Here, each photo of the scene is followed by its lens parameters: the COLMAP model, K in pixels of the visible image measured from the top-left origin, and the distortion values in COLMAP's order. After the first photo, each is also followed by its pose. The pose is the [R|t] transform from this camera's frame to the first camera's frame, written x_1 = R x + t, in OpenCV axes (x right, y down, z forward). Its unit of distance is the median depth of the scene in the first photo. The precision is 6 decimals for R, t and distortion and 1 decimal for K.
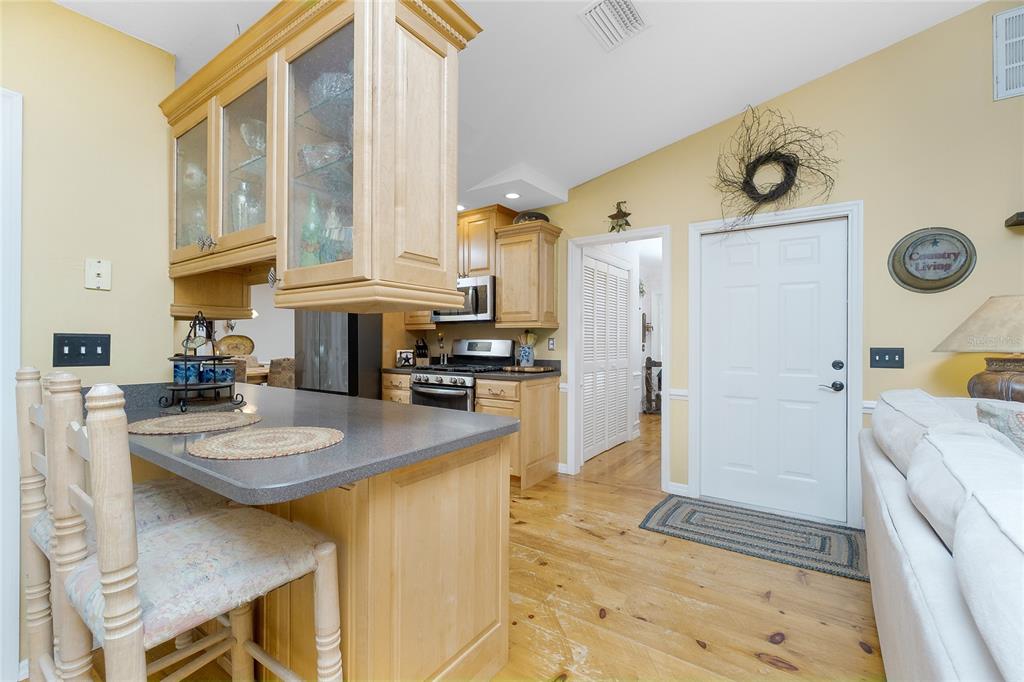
lens RADIAL K [[434.3, 0, 505.6], [0, 434.3, 341.2], [0, 0, 1]] dist [-0.000455, 0.000582]
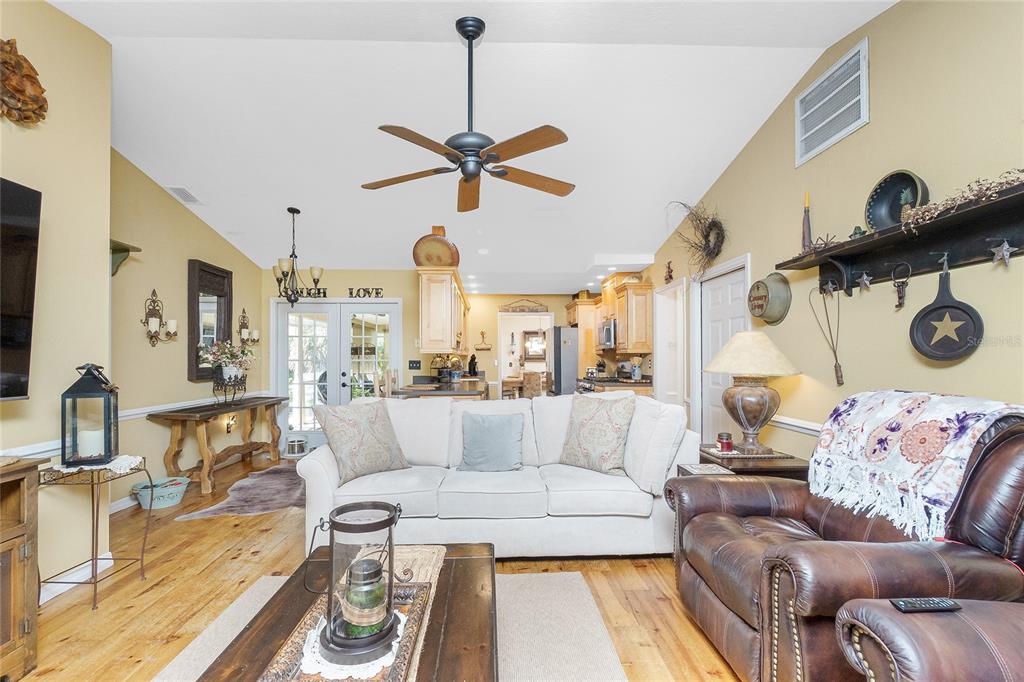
lens RADIAL K [[434.3, 0, 519.1], [0, 434.3, 359.6], [0, 0, 1]] dist [-0.000455, 0.000582]
pose [[0.621665, -0.001179, -0.783282, 0.959513], [0.002871, 0.999996, 0.000773, -0.010614], [0.783278, -0.002729, 0.621666, -0.221109]]
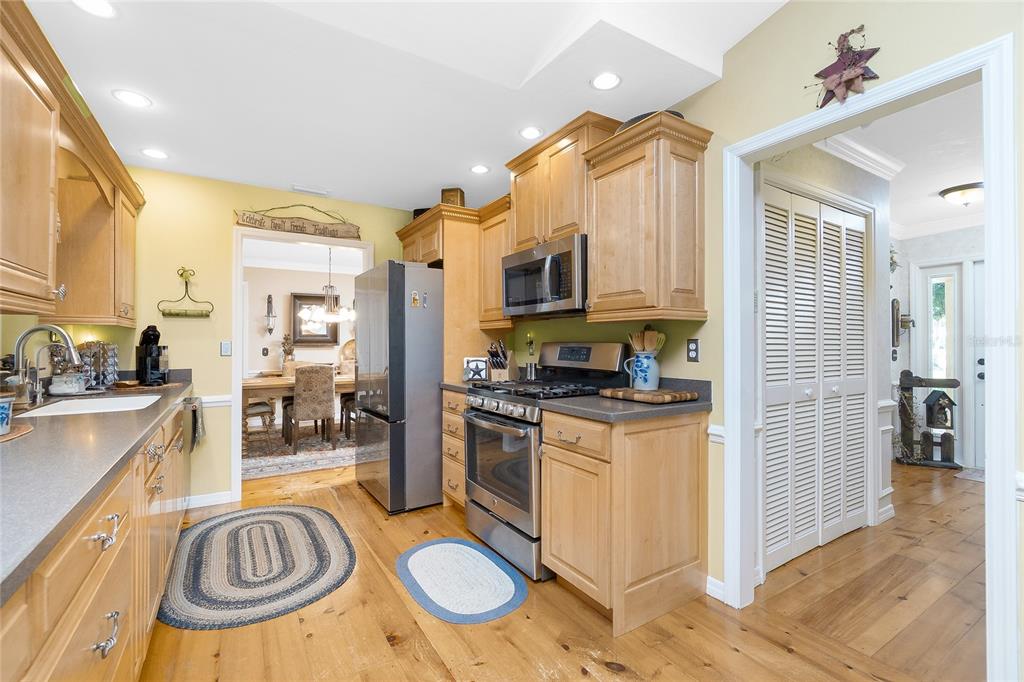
lens RADIAL K [[434.3, 0, 503.2], [0, 434.3, 342.3], [0, 0, 1]] dist [-0.000455, 0.000582]
pose [[0.916123, -0.003583, -0.400881, 0.108062], [0.001268, 0.999981, -0.006040, -0.000301], [0.400895, 0.005025, 0.916110, 0.415107]]
